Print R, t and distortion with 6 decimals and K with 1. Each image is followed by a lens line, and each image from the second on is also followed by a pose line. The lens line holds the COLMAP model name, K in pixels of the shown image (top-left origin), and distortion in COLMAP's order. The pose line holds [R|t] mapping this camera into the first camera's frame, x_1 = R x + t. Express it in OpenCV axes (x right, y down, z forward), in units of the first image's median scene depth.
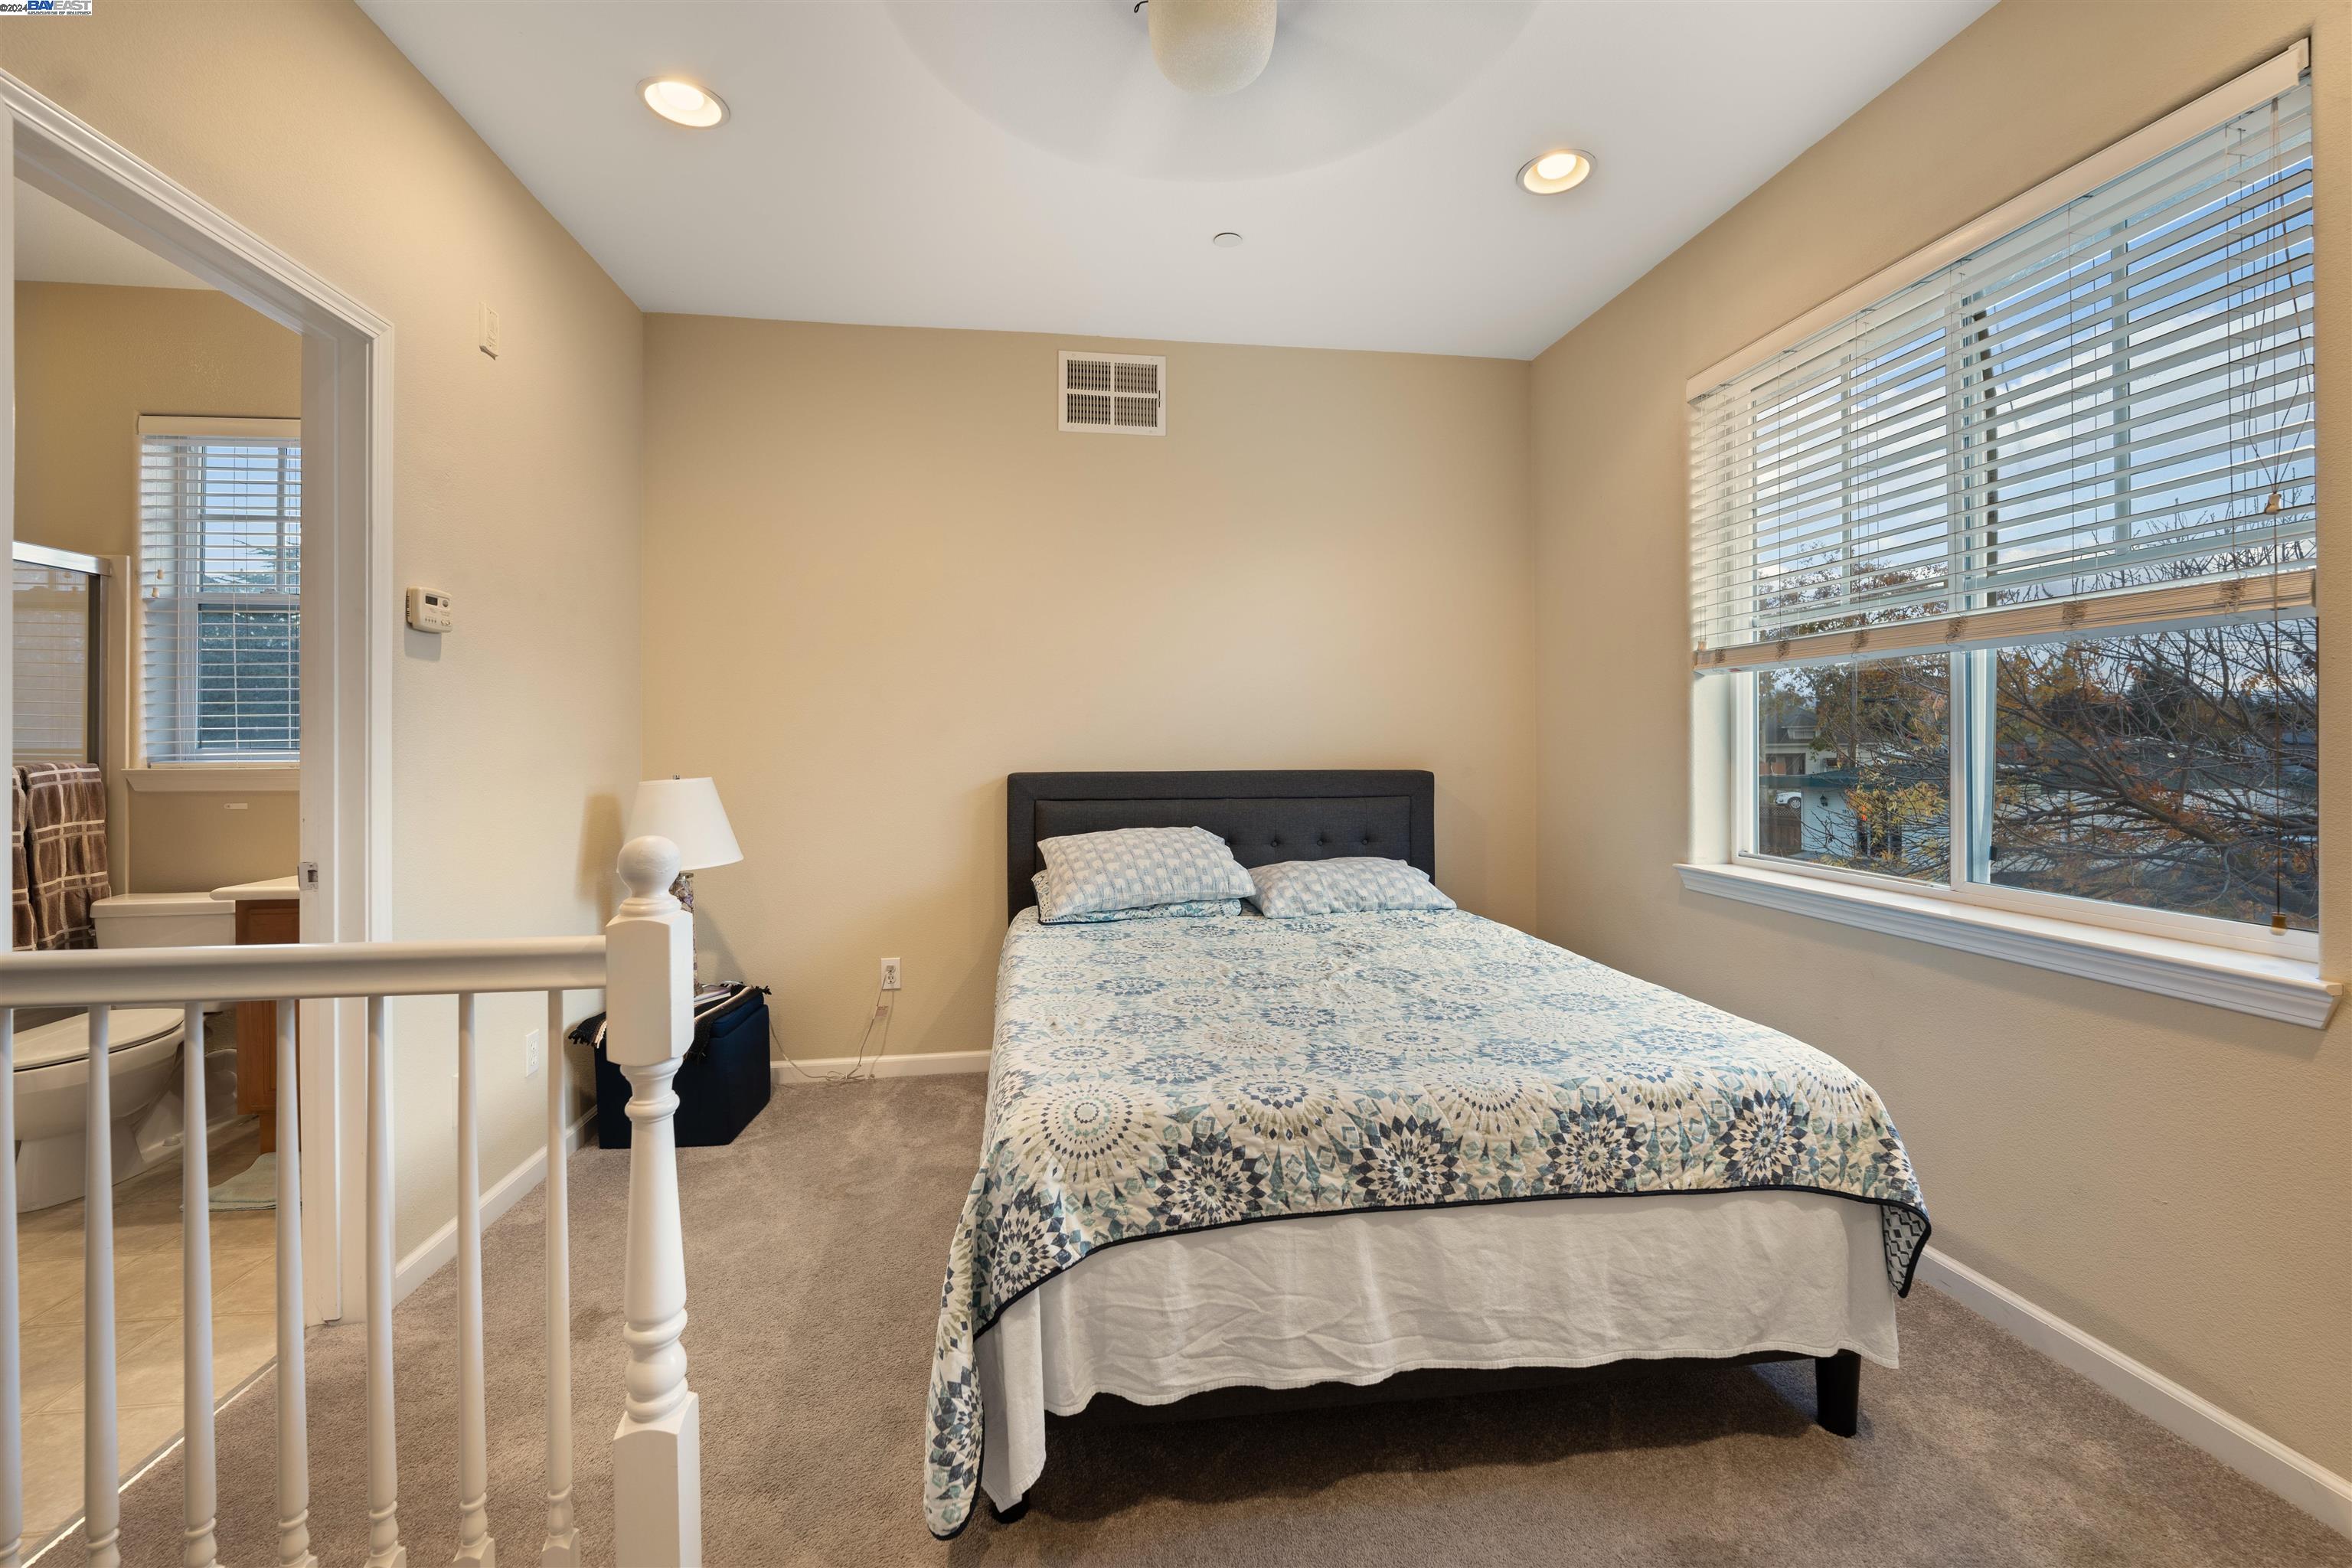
lens RADIAL K [[970.4, 0, 1178.2], [0, 970.4, 744.0], [0, 0, 1]] dist [-0.005049, -0.003808]
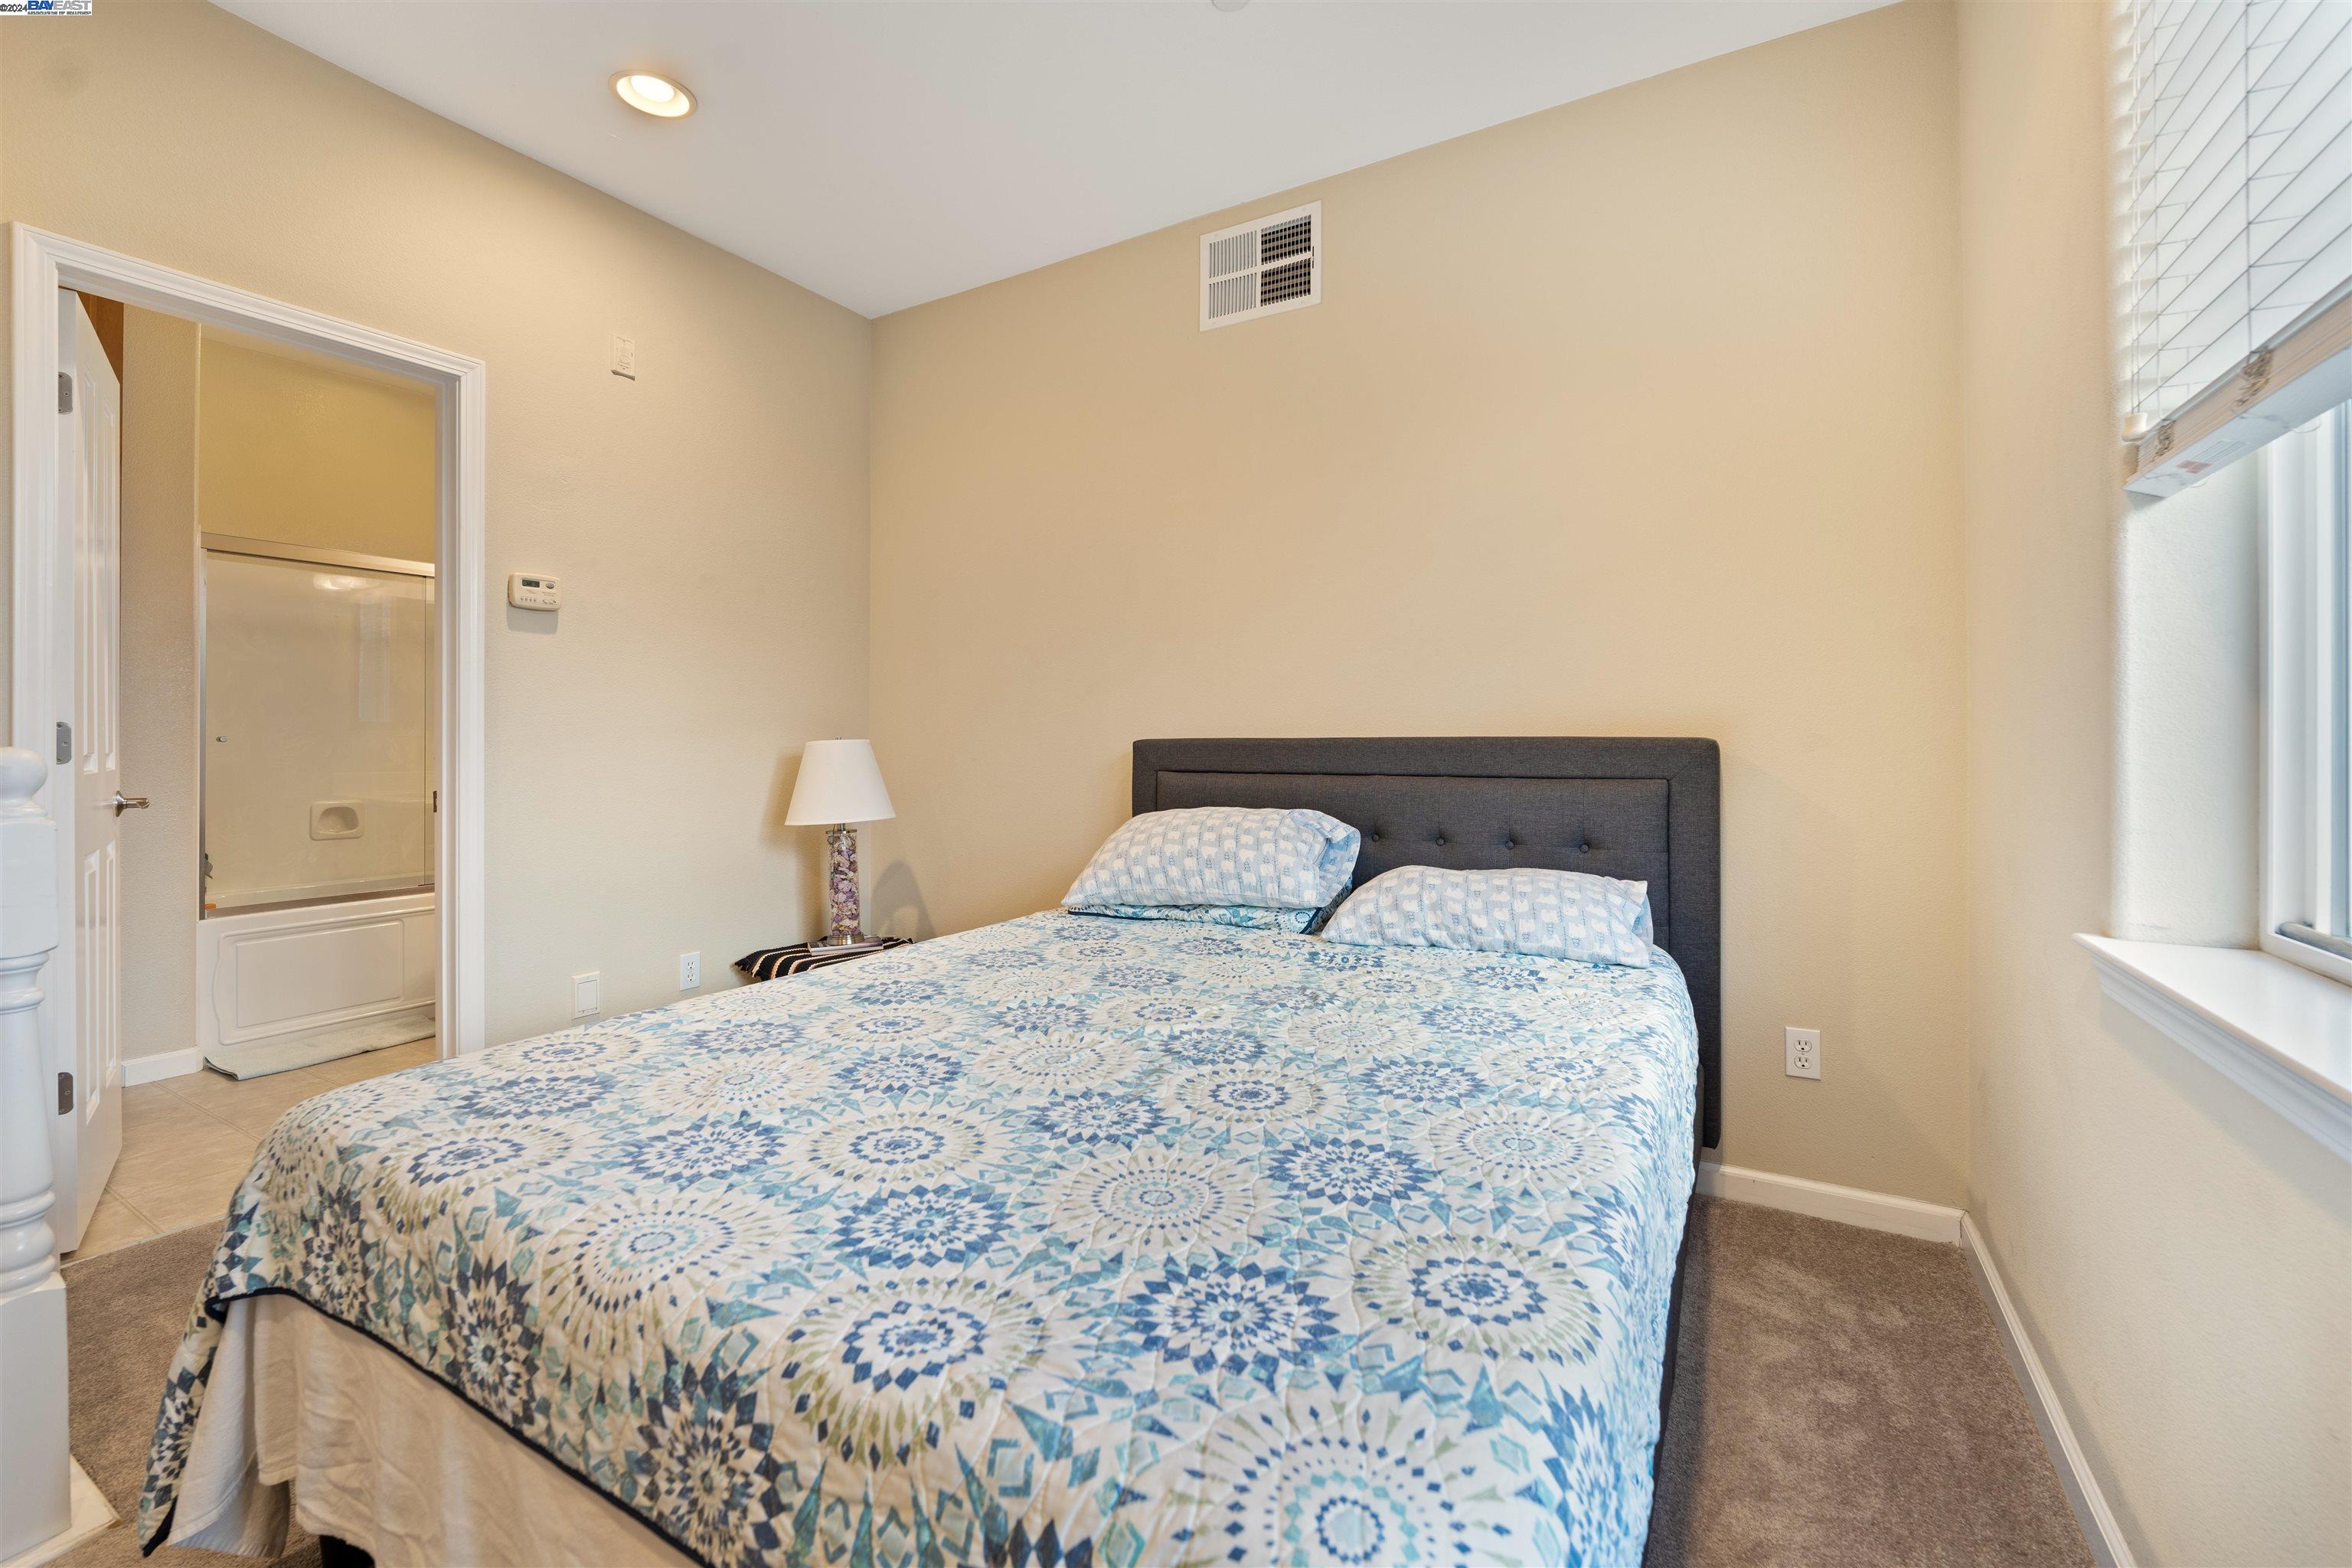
lens RADIAL K [[970.4, 0, 1148.1], [0, 970.4, 738.7], [0, 0, 1]] dist [-0.005049, -0.003808]
pose [[0.784347, 0.002560, -0.620317, 0.435589], [-0.000940, 0.999995, 0.002938, 0.031742], [0.620322, -0.001722, 0.784346, 0.377520]]
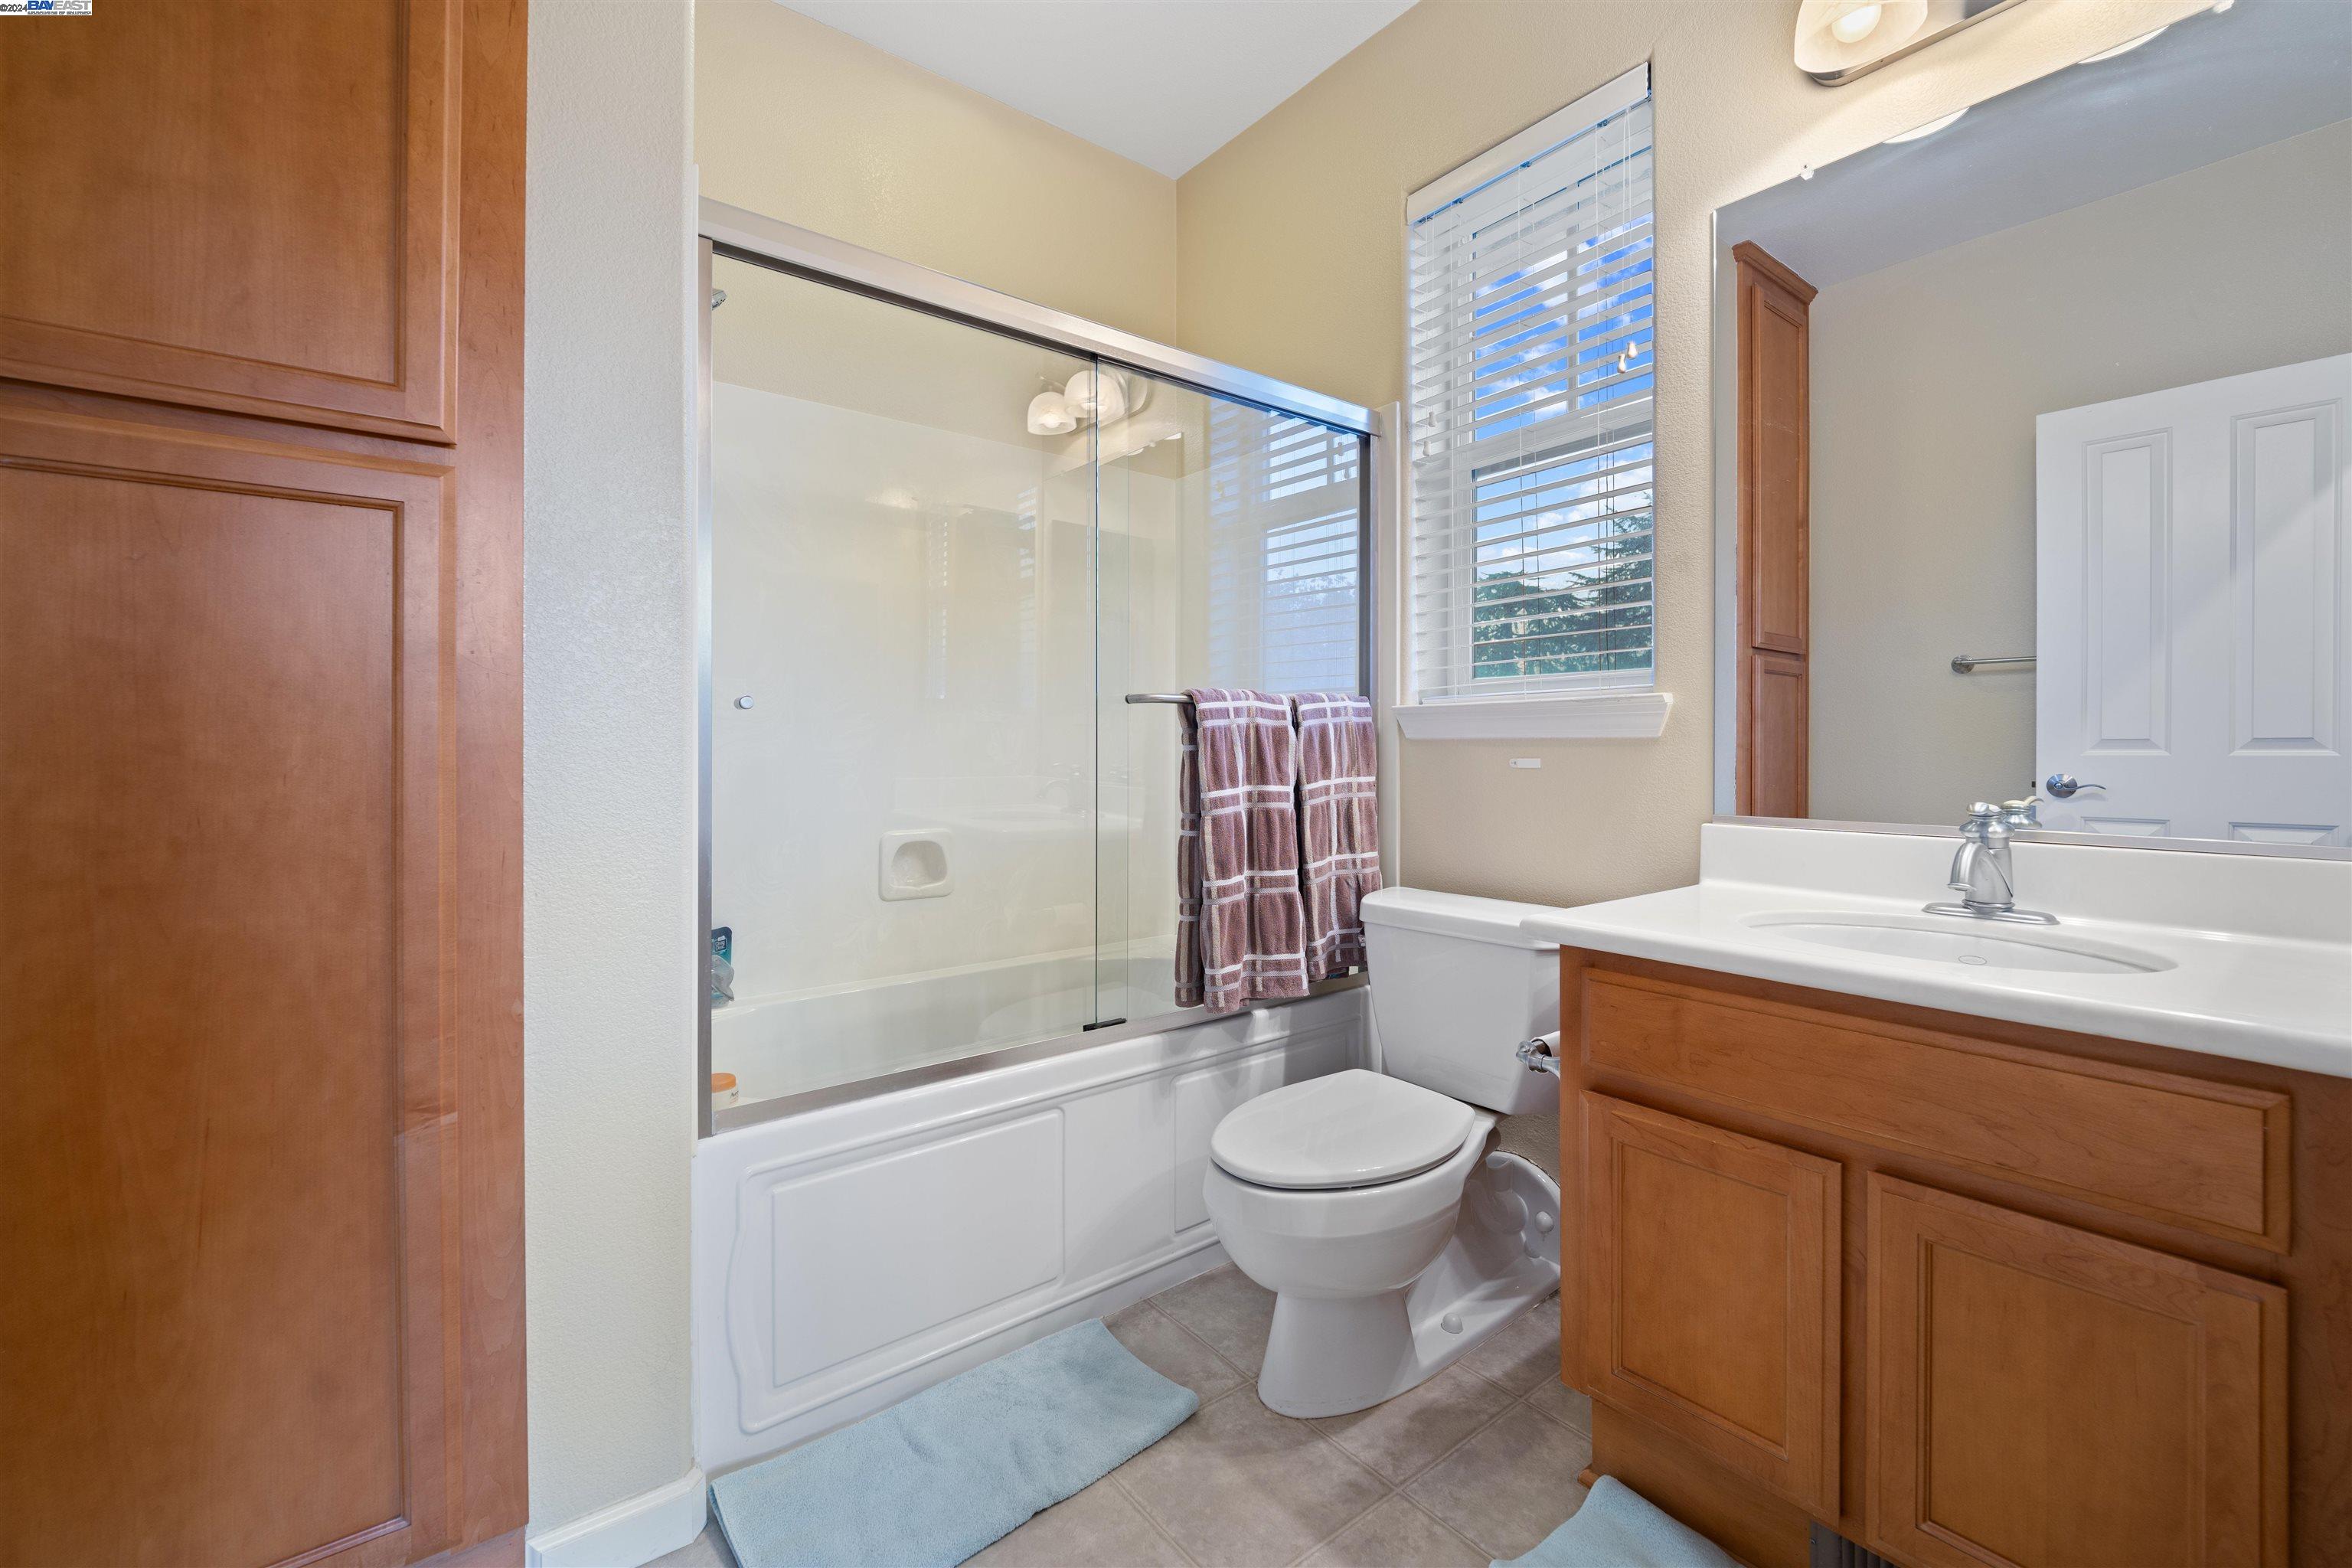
lens RADIAL K [[970.4, 0, 1185.2], [0, 970.4, 744.2], [0, 0, 1]] dist [-0.005049, -0.003808]
pose [[0.510732, 0.005674, -0.859721, -0.599682], [0.002680, 0.999963, 0.008192, 0.050760], [0.859736, -0.006488, 0.510698, 0.534181]]
